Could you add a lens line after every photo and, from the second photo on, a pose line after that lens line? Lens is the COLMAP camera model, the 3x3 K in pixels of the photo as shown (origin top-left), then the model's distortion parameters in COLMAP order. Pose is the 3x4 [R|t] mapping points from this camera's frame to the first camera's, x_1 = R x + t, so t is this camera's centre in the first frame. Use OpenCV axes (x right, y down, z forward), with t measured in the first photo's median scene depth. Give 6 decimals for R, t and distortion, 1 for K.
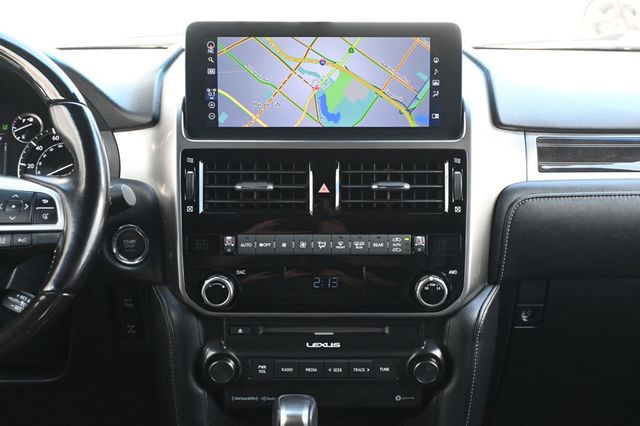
lens RADIAL K [[1065.1, 0, 325.0], [0, 1065.1, 213.1], [0, 0, 1]] dist [0.048281, 0.000000]
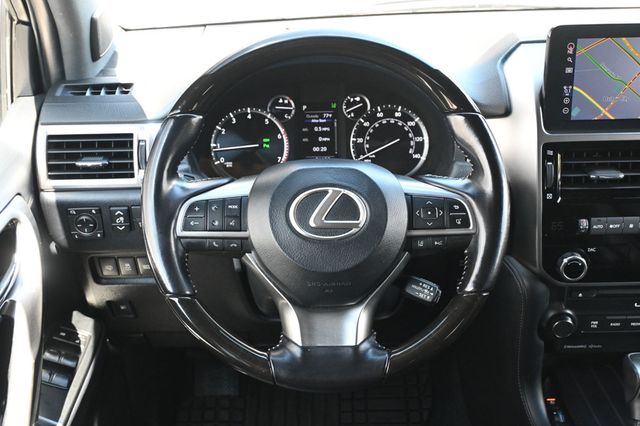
lens RADIAL K [[748.6, 0, 314.6], [0, 748.6, 211.4], [0, 0, 1]] dist [-0.021202, 0.000000]
pose [[0.999658, -0.018450, -0.018545, -0.354536], [0.021657, 0.981328, 0.191118, -0.141861], [0.014672, -0.191454, 0.981392, 0.214091]]
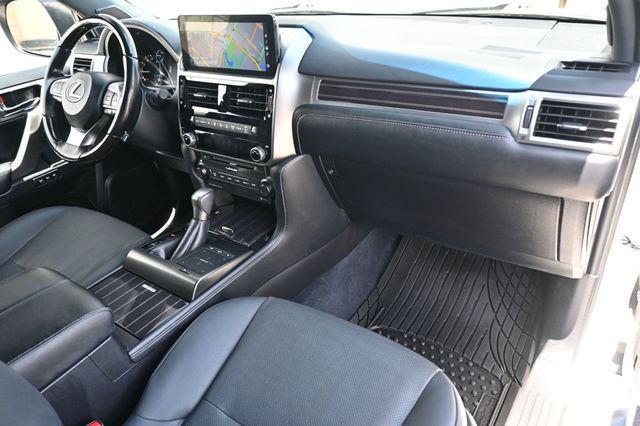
lens RADIAL K [[444.3, 0, 323.2], [0, 444.3, 213.2], [0, 0, 1]] dist [-0.023751, -0.000255]
pose [[0.809950, 0.236446, -0.536726, 0.688499], [-0.052349, 0.940627, 0.335380, -0.115073], [0.584159, -0.243544, 0.774238, 0.367011]]
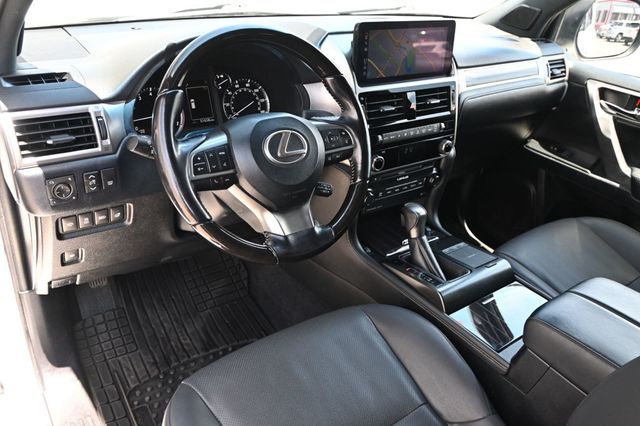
lens RADIAL K [[505.0, 0, 316.9], [0, 505.0, 213.5], [0, 0, 1]] dist [-0.008076, 0.001619]
pose [[0.815496, -0.223033, 0.534062, -0.717116], [0.055034, 0.948467, 0.312061, -0.139901], [-0.576140, -0.225093, 0.785746, 0.278419]]
